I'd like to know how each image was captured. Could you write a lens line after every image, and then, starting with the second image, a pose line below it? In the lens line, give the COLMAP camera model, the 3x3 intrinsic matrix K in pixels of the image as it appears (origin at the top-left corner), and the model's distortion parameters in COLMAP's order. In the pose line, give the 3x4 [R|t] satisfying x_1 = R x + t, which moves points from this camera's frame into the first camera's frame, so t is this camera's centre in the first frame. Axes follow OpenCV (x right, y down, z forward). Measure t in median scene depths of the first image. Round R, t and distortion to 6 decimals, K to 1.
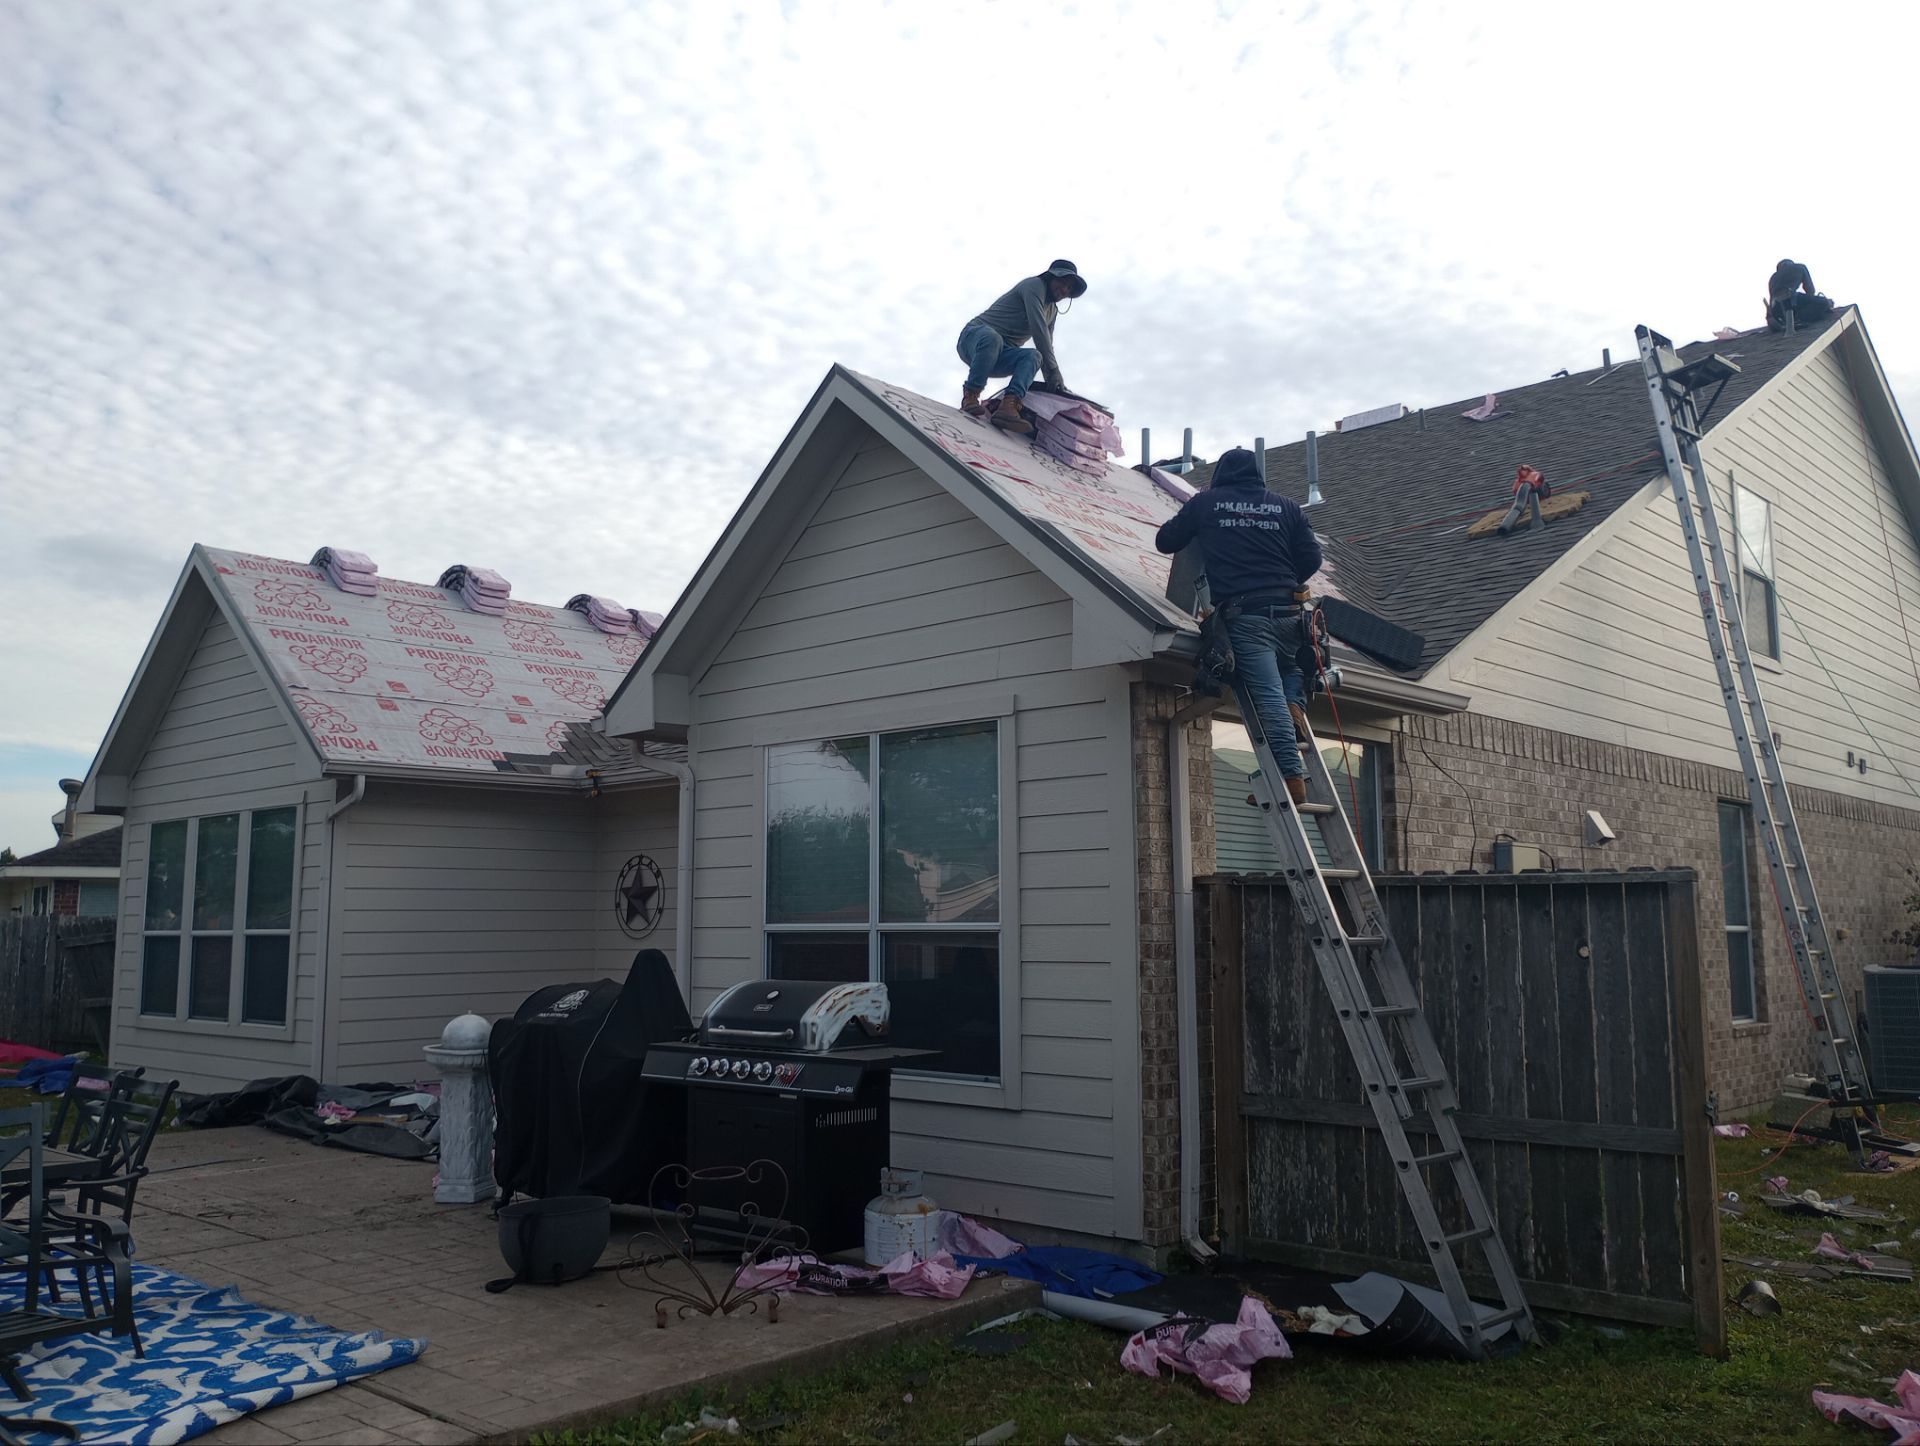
lens RADIAL K [[1577.6, 0, 933.1], [0, 1577.6, 722.6], [0, 0, 1]] dist [0.059576, -0.067827]
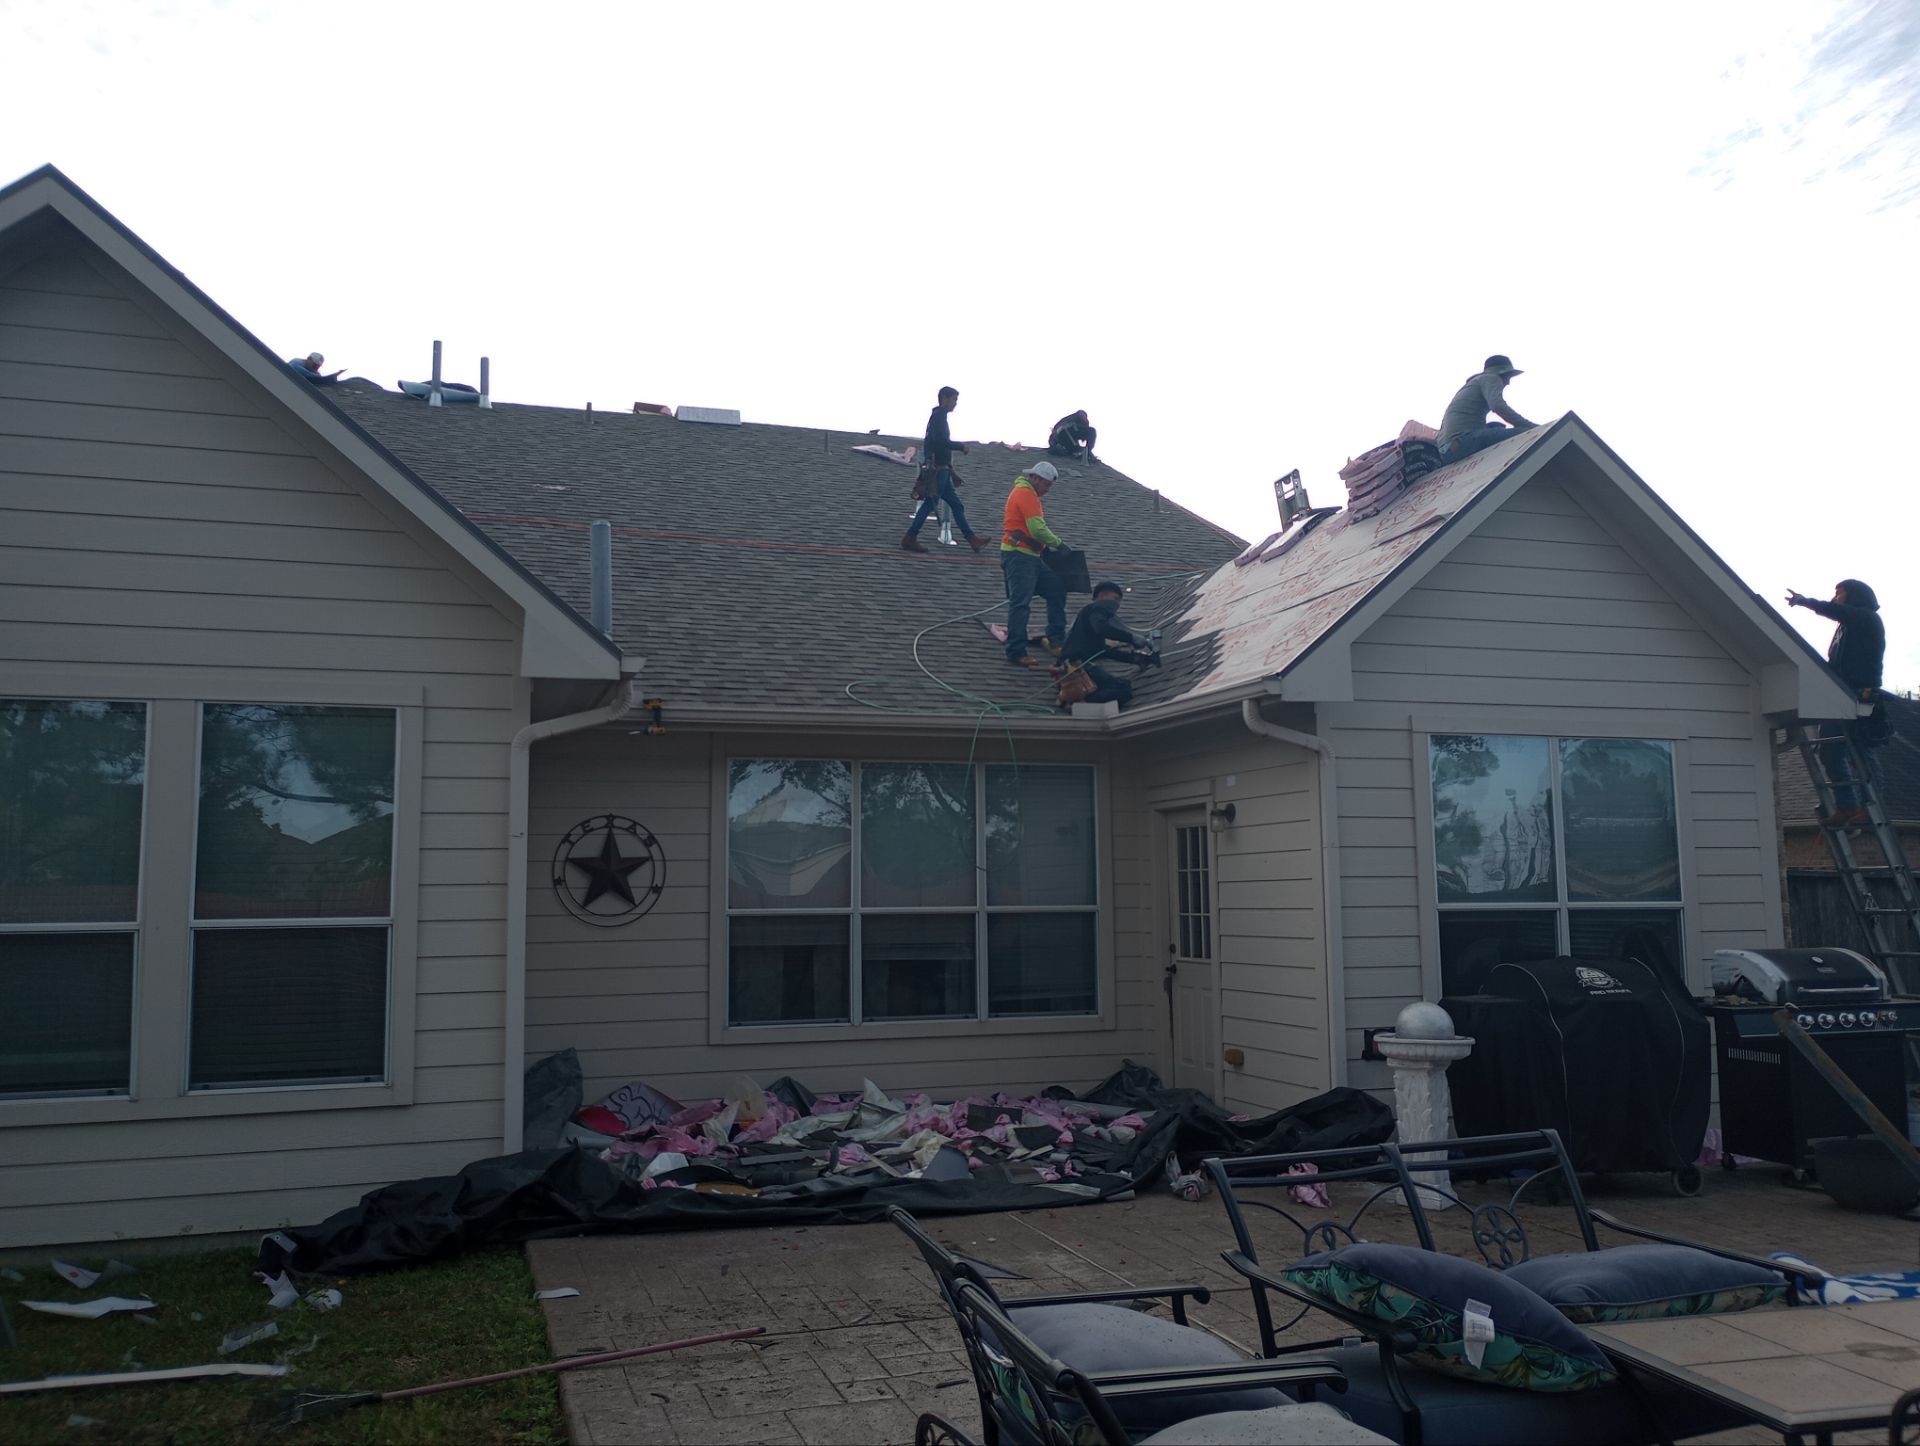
lens RADIAL K [[1577.6, 0, 973.5], [0, 1577.6, 708.1], [0, 0, 1]] dist [0.059576, -0.067827]
pose [[0.476531, 0.104587, 0.872915, -1.247357], [-0.105501, 0.992526, -0.061325, 0.101064], [-0.872805, -0.062870, 0.484004, 0.806094]]
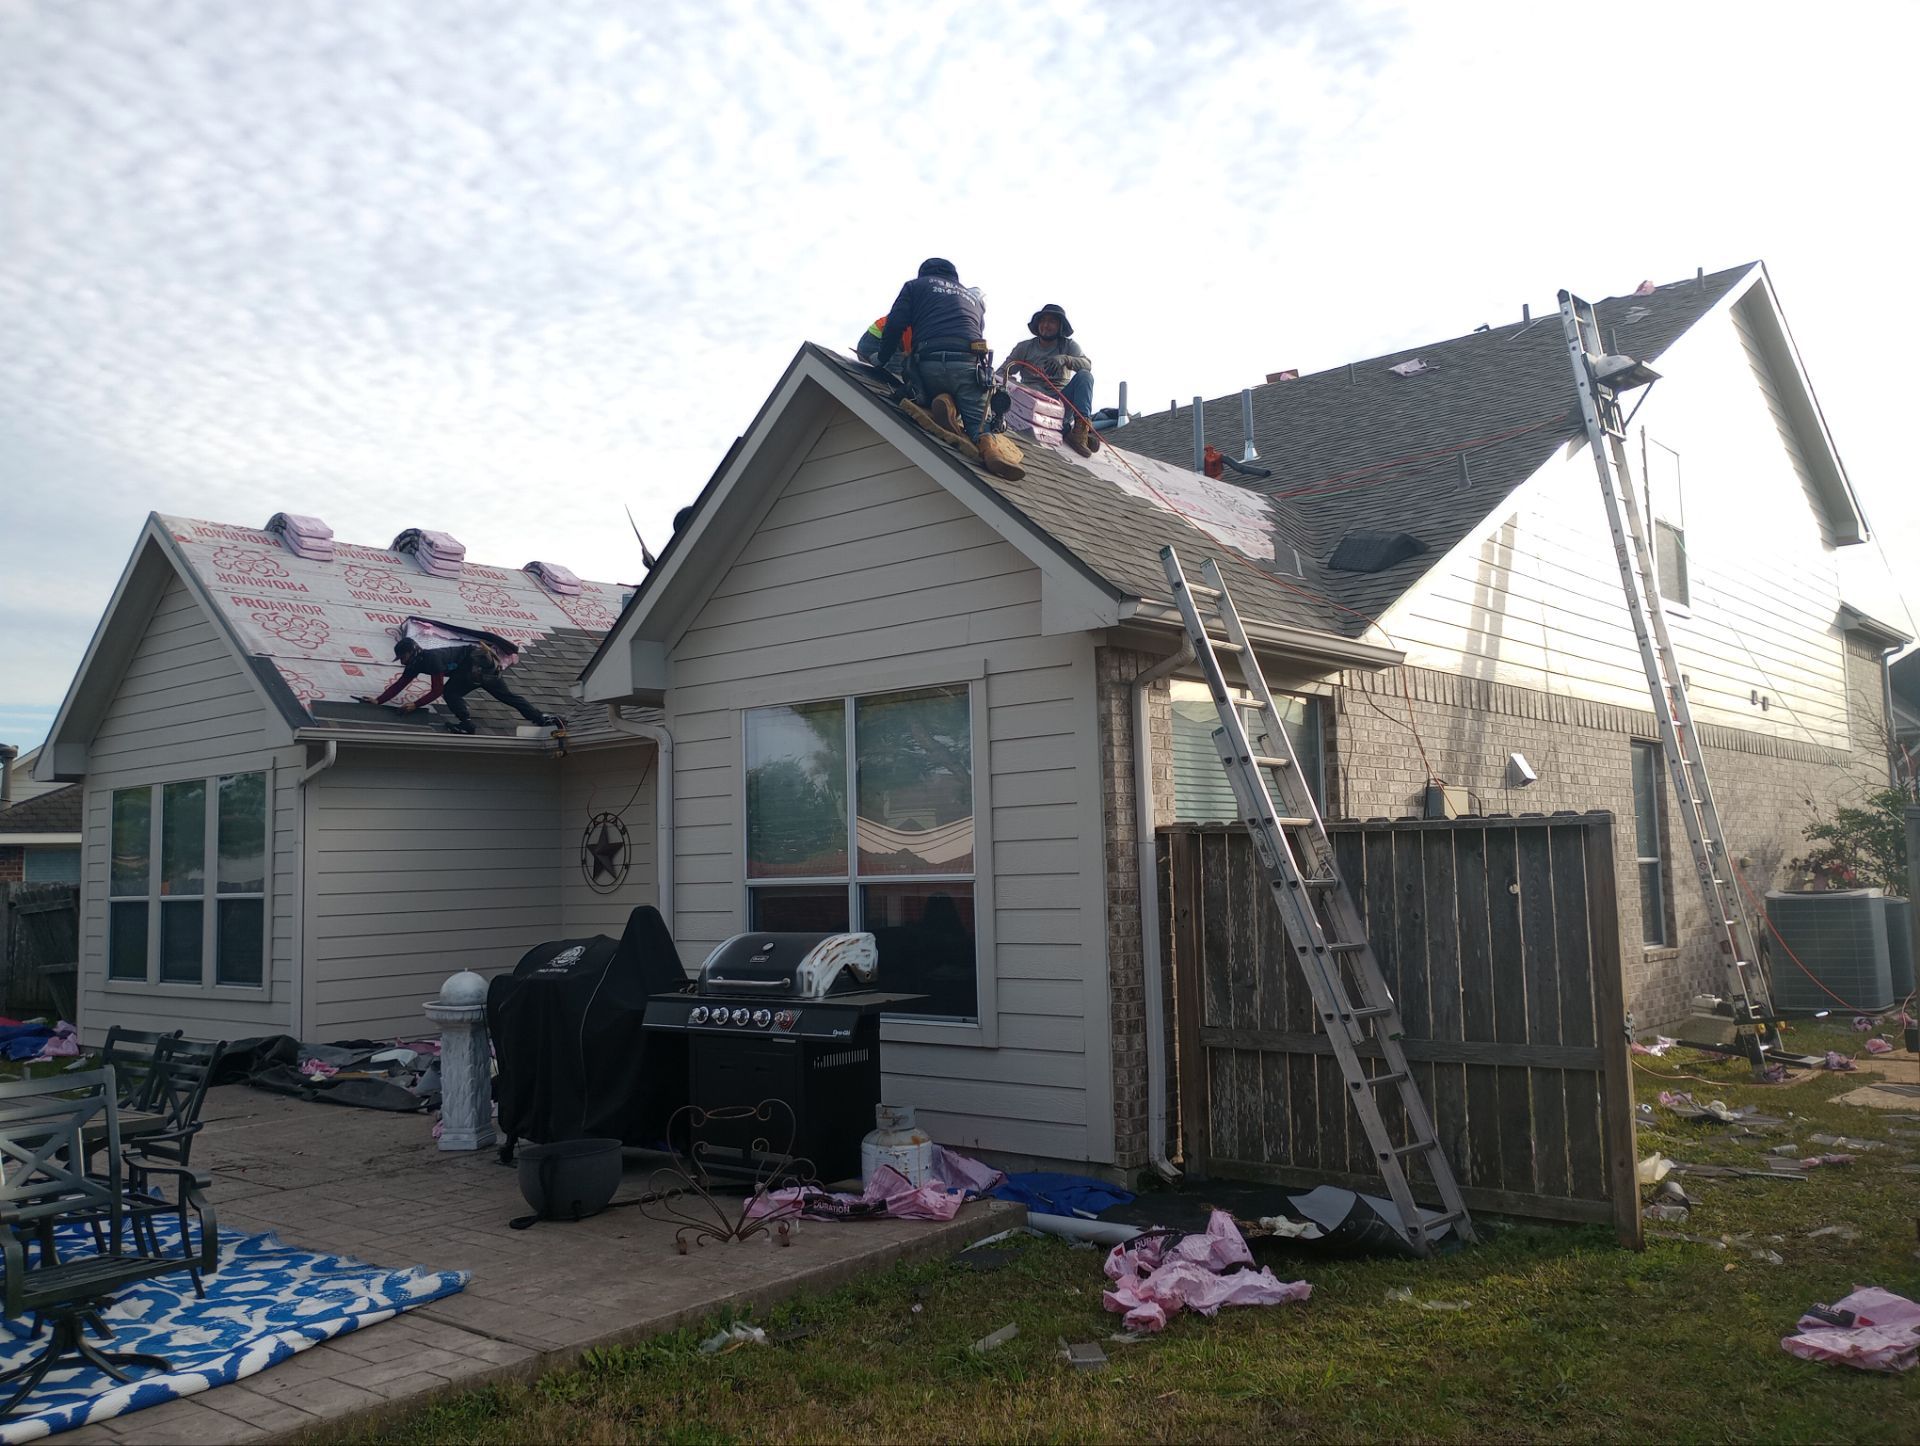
lens RADIAL K [[1577.6, 0, 935.8], [0, 1577.6, 721.1], [0, 0, 1]] dist [0.059576, -0.067827]
pose [[0.998764, -0.018141, 0.046282, -0.028578], [0.016536, 0.999256, 0.034835, -0.012616], [-0.046879, -0.034027, 0.998321, -0.053479]]
